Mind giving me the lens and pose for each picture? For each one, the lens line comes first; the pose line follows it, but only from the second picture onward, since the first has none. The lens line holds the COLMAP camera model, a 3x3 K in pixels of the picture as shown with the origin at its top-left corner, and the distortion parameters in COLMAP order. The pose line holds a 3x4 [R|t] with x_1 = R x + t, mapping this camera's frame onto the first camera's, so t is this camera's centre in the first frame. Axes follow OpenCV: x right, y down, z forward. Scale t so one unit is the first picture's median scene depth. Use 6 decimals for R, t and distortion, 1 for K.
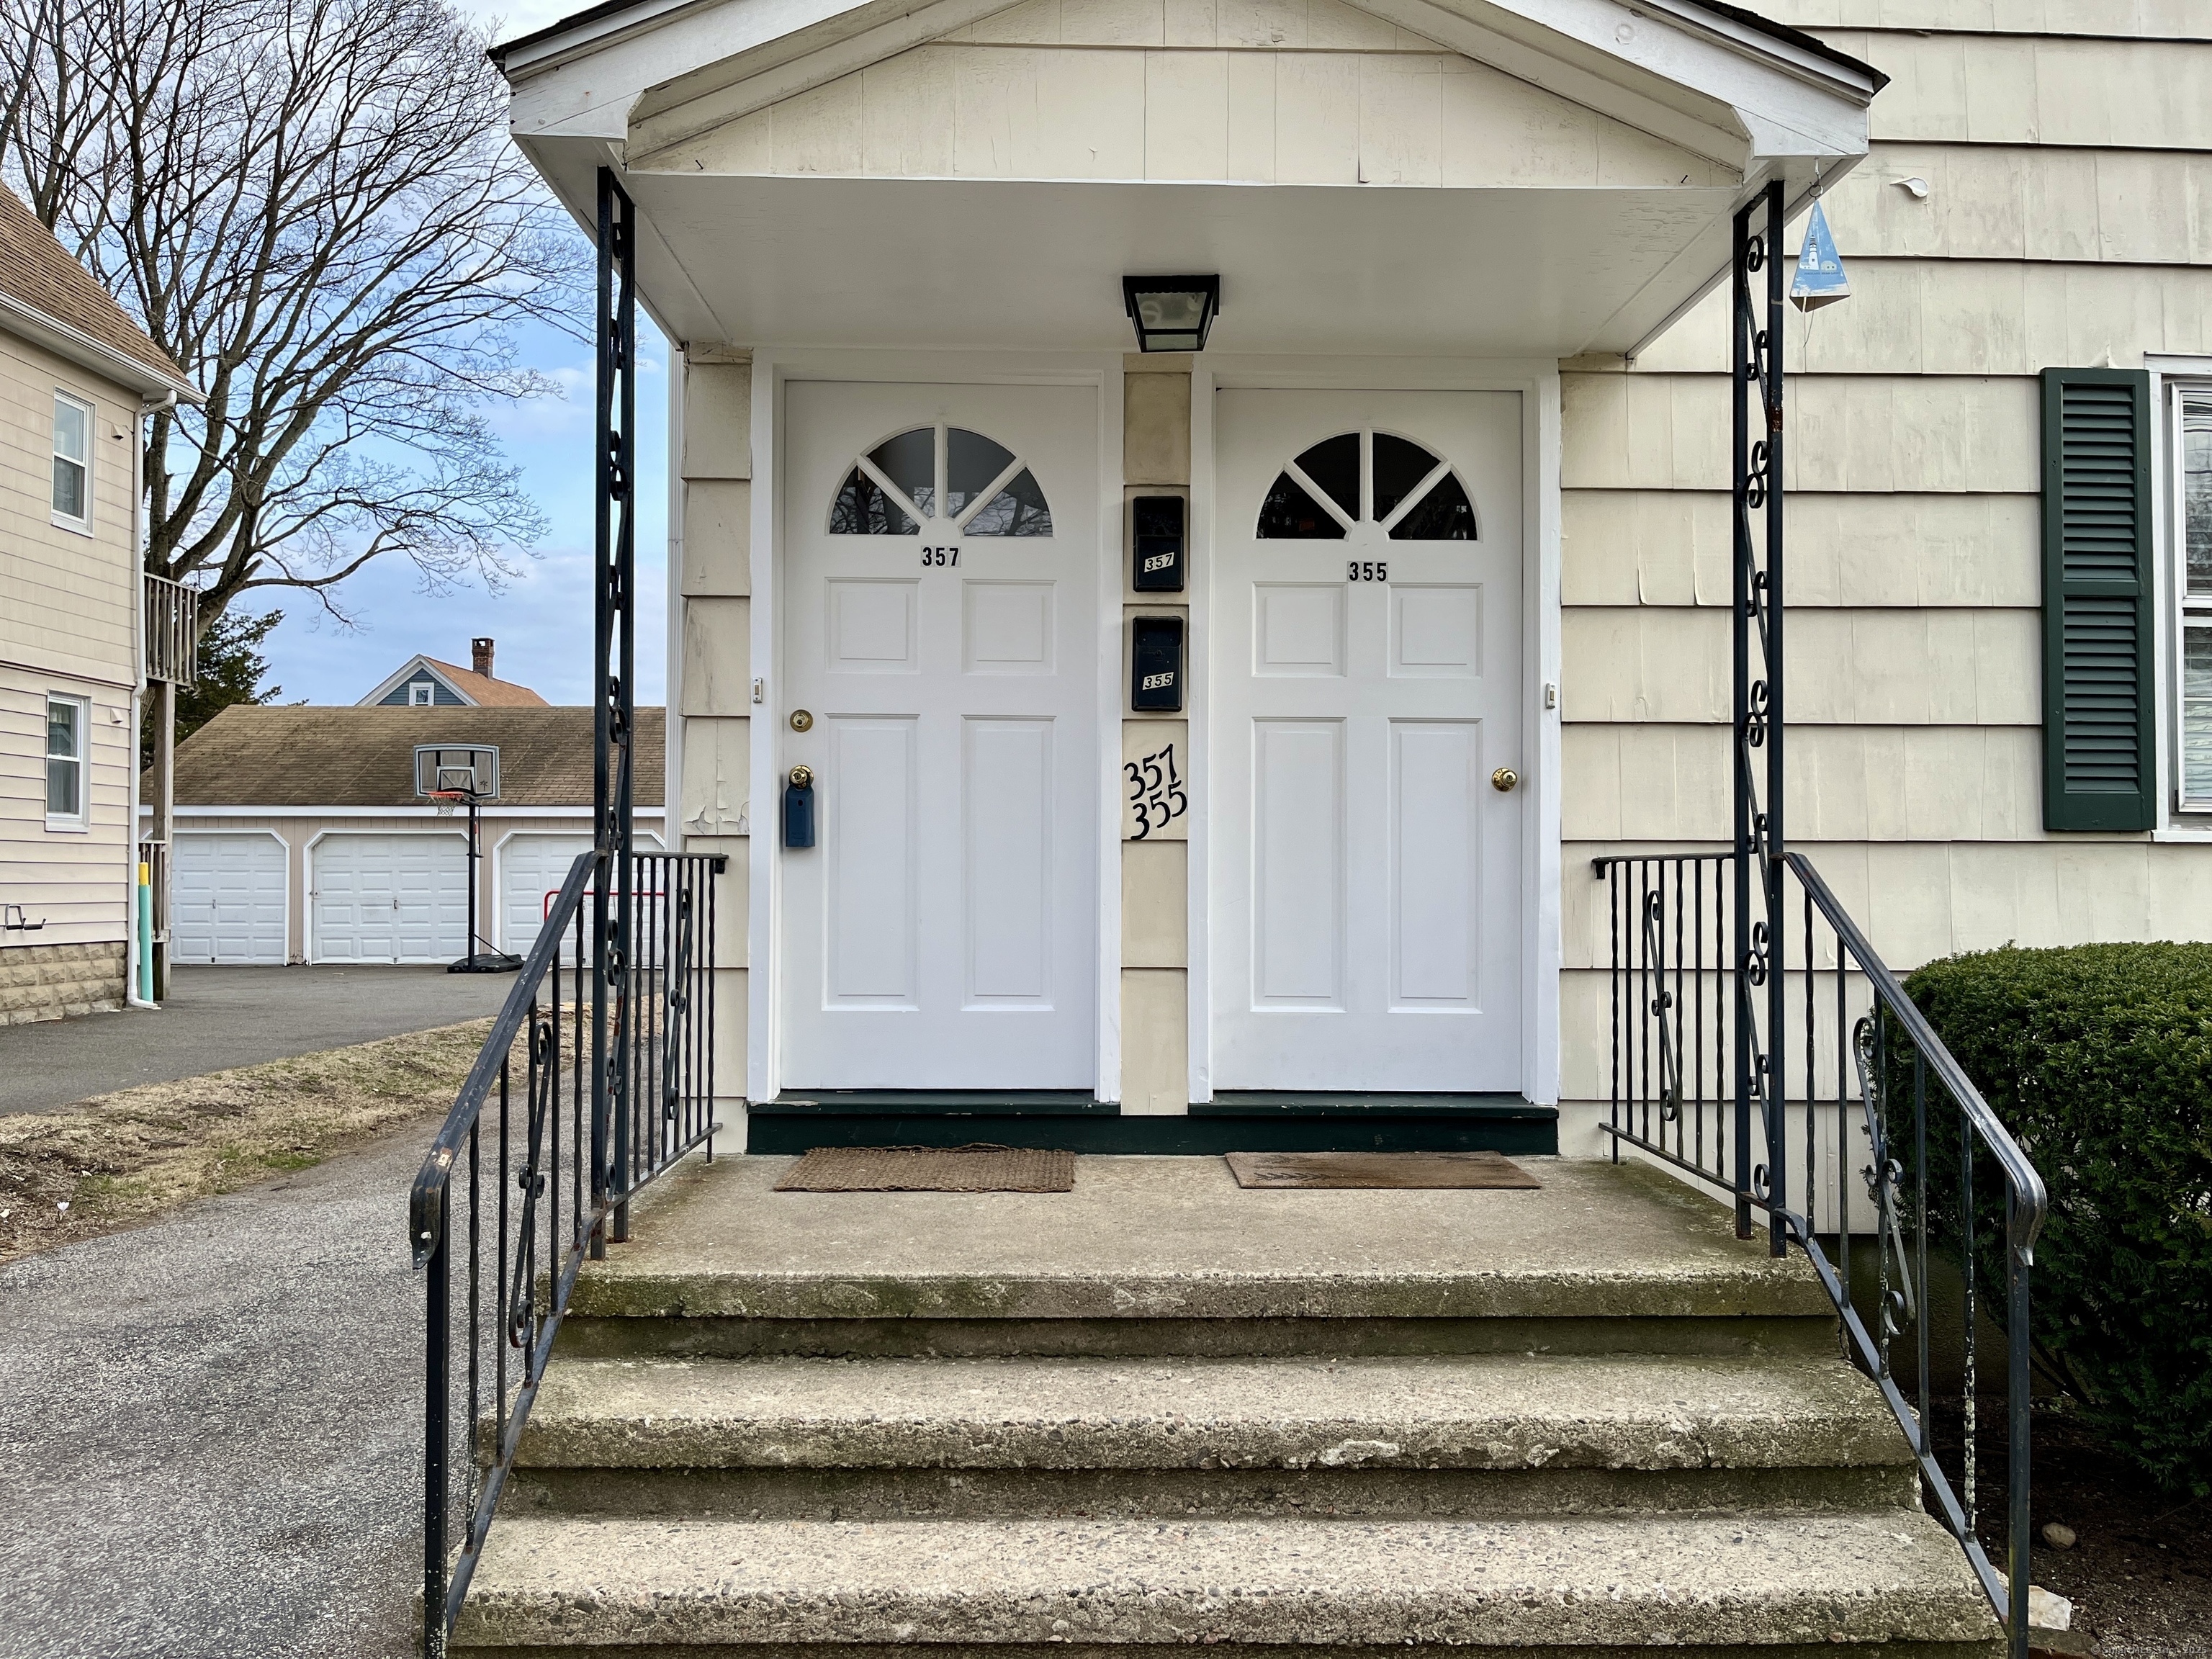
lens RADIAL K [[1671.3, 0, 1111.8], [0, 1671.3, 844.6], [0, 0, 1]] dist [0.064266, -0.096964]
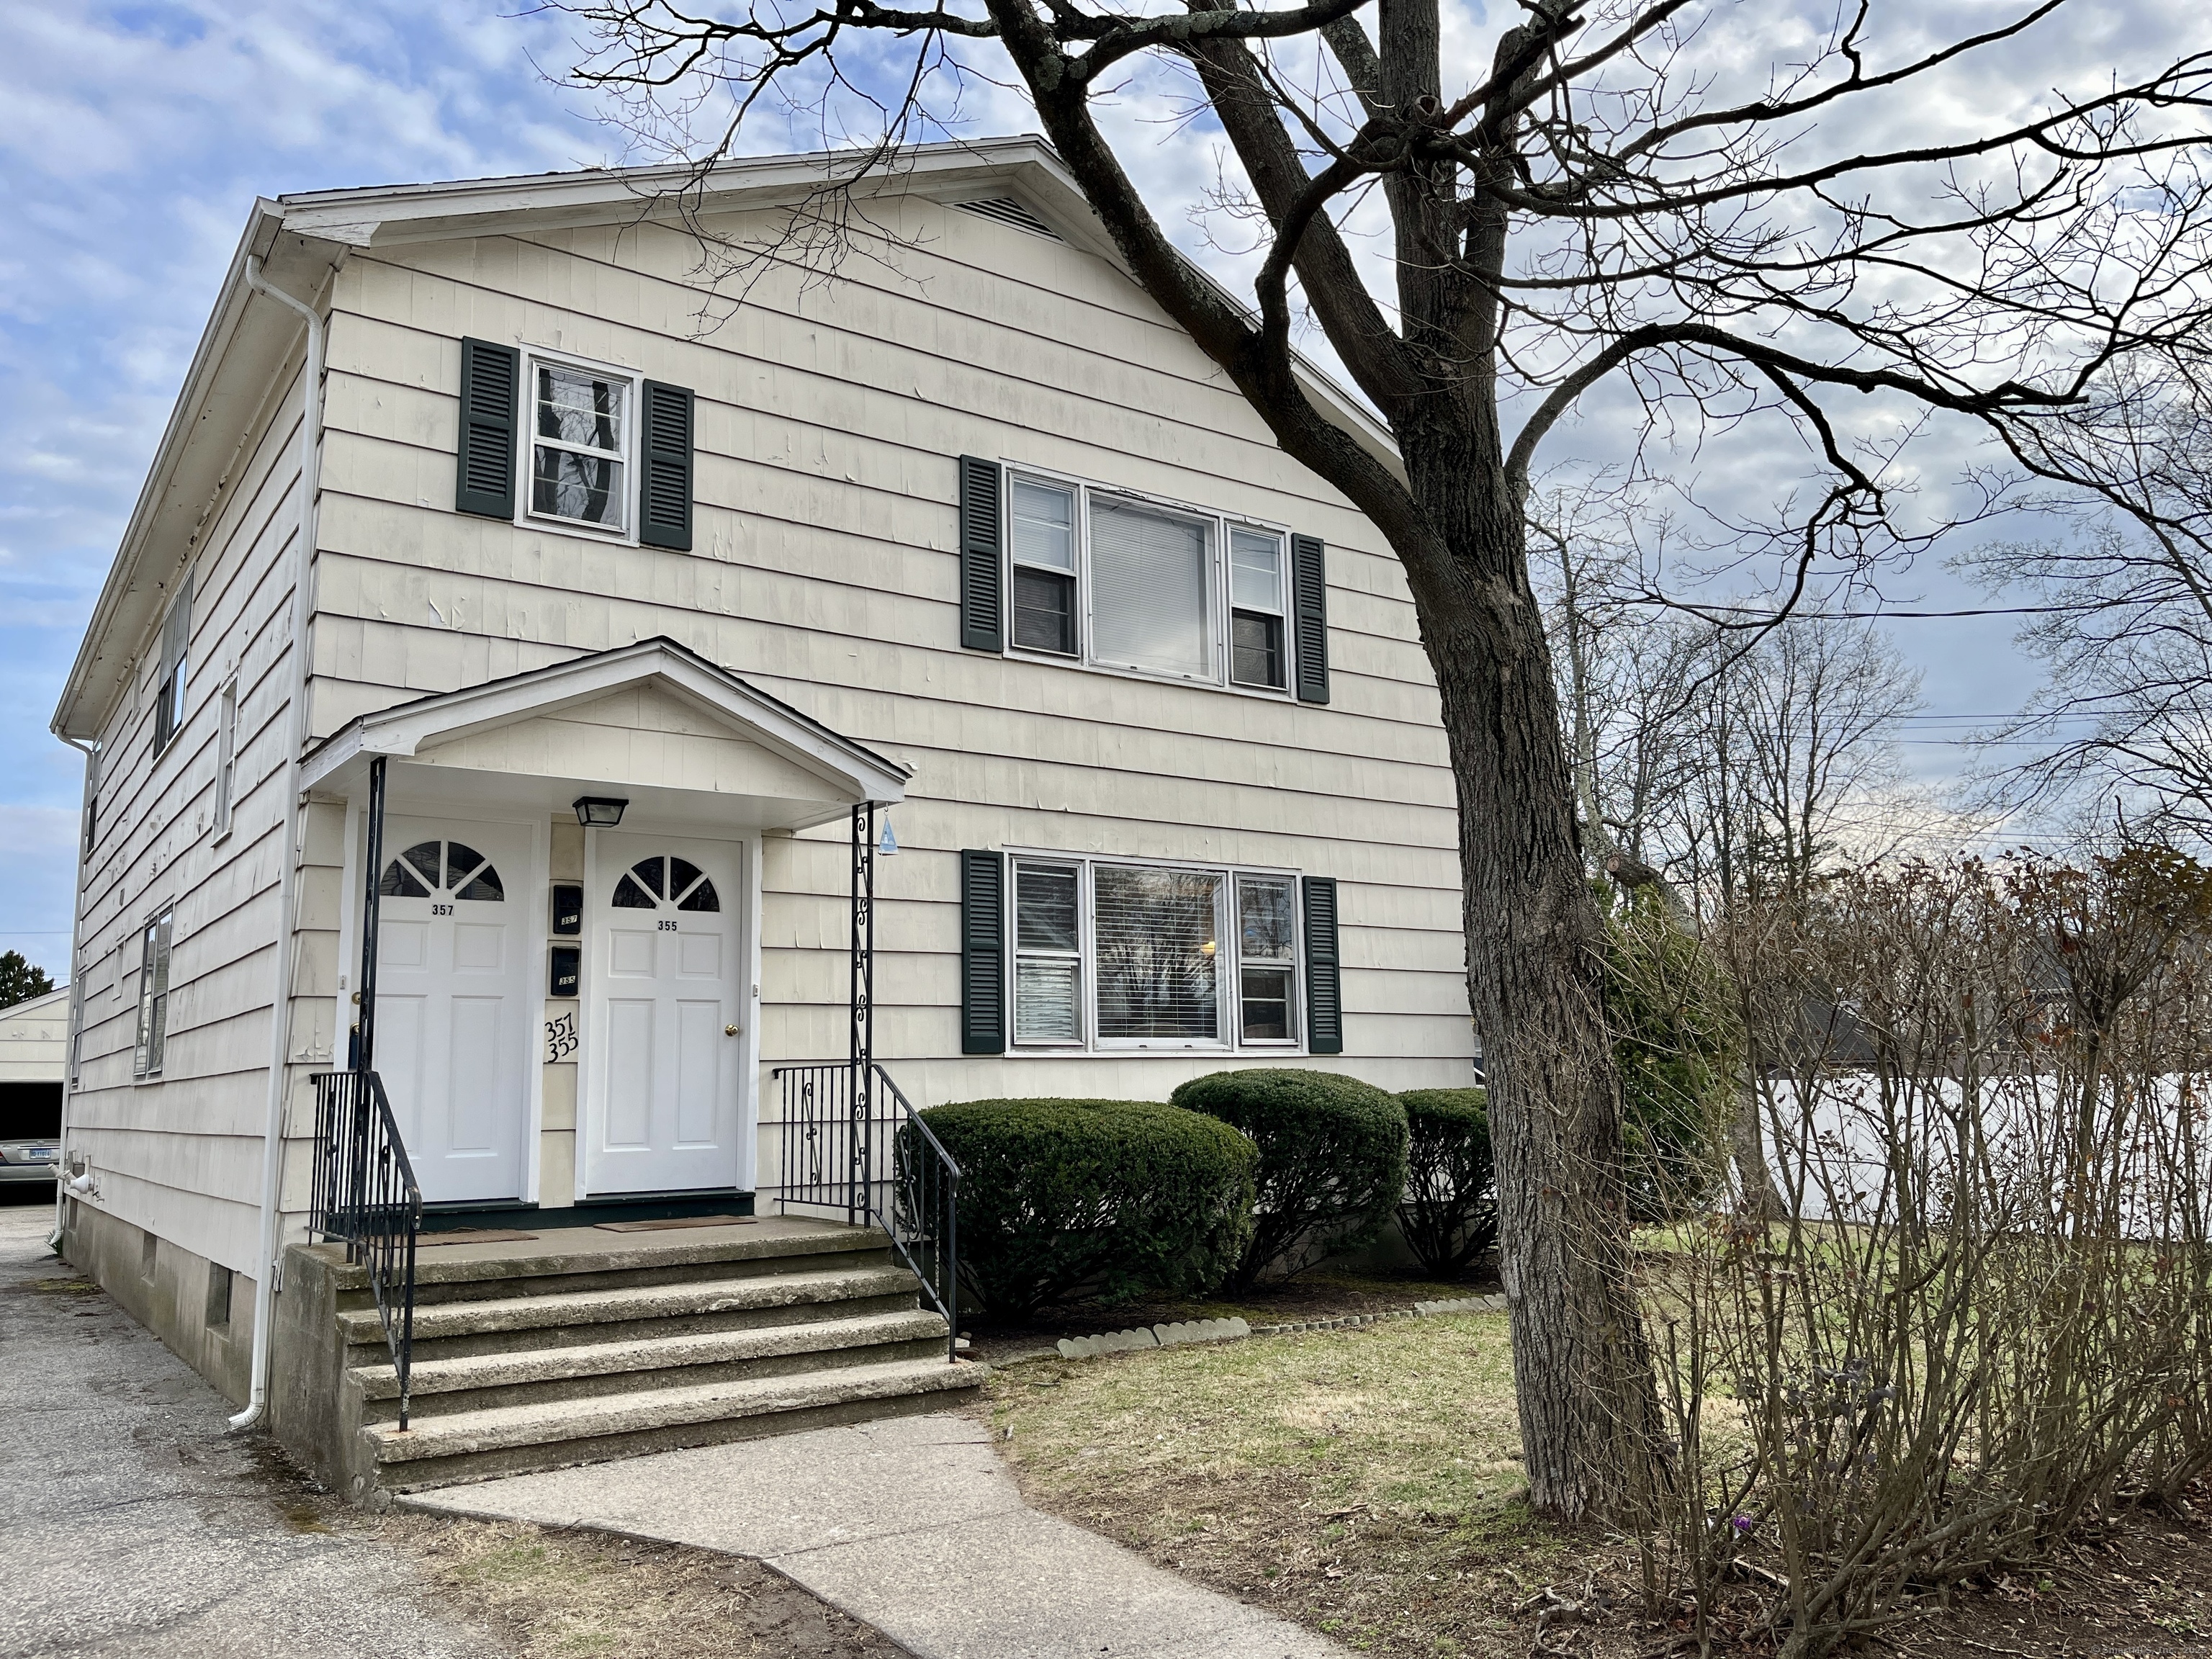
lens RADIAL K [[1671.3, 0, 1111.8], [0, 1671.3, 844.6], [0, 0, 1]] dist [0.064266, -0.096964]
pose [[0.831882, 0.061786, 0.551502, -0.534279], [0.009443, 0.992063, -0.125388, -0.002878], [-0.554872, 0.109516, 0.824696, -0.988458]]
